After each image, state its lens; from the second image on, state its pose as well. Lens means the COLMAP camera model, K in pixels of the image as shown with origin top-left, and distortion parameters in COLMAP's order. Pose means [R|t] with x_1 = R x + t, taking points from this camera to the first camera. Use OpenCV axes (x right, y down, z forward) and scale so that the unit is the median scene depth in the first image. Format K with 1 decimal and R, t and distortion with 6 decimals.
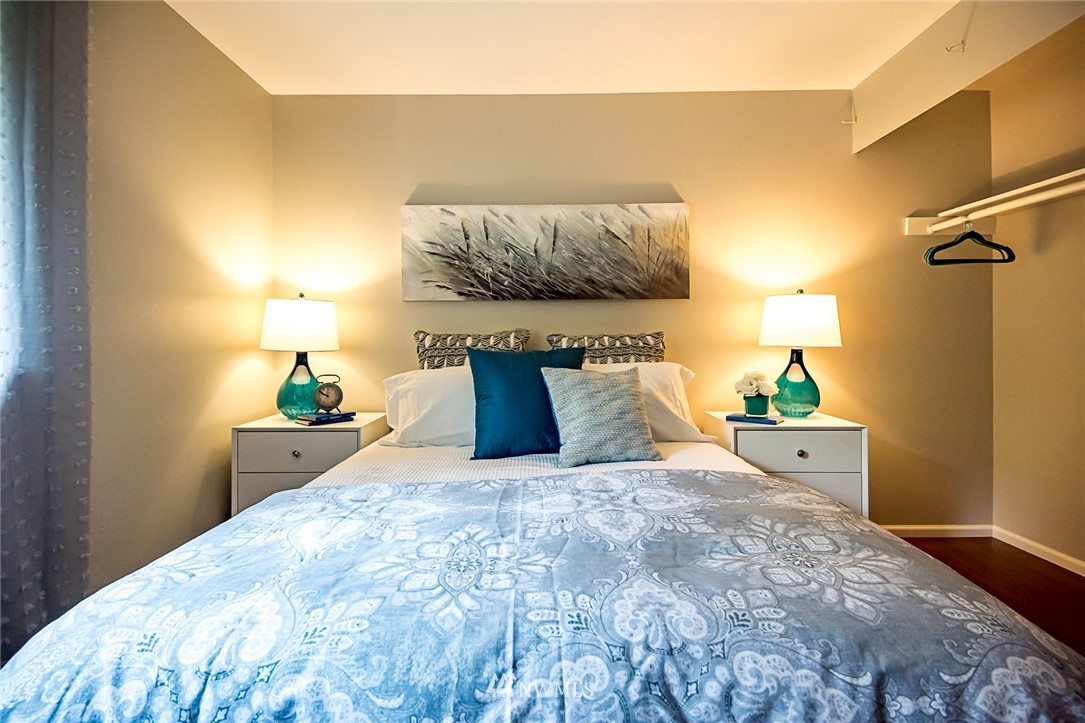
lens RADIAL K [[527.4, 0, 540.4], [0, 527.4, 346.5], [0, 0, 1]] dist [0.084021, -0.079074]
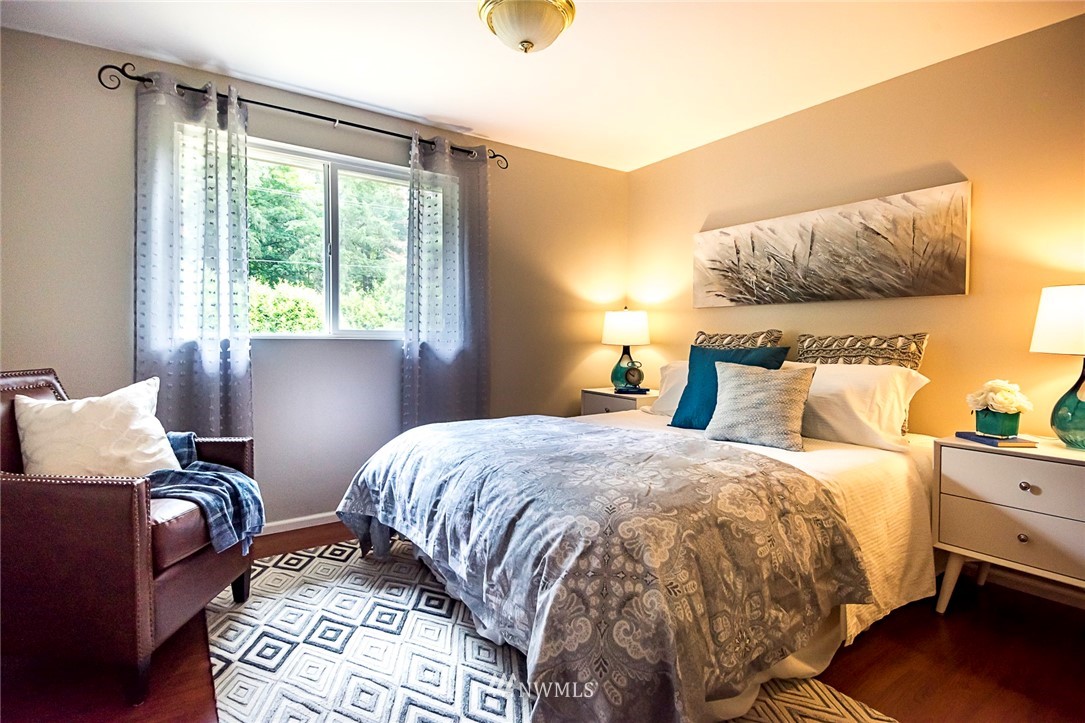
lens RADIAL K [[527.4, 0, 540.4], [0, 527.4, 346.5], [0, 0, 1]] dist [0.084021, -0.079074]
pose [[0.575316, 0.025509, -0.817533, 0.591290], [-0.023156, 0.999621, 0.014895, -0.003568], [0.817603, 0.010361, 0.575689, -0.044386]]
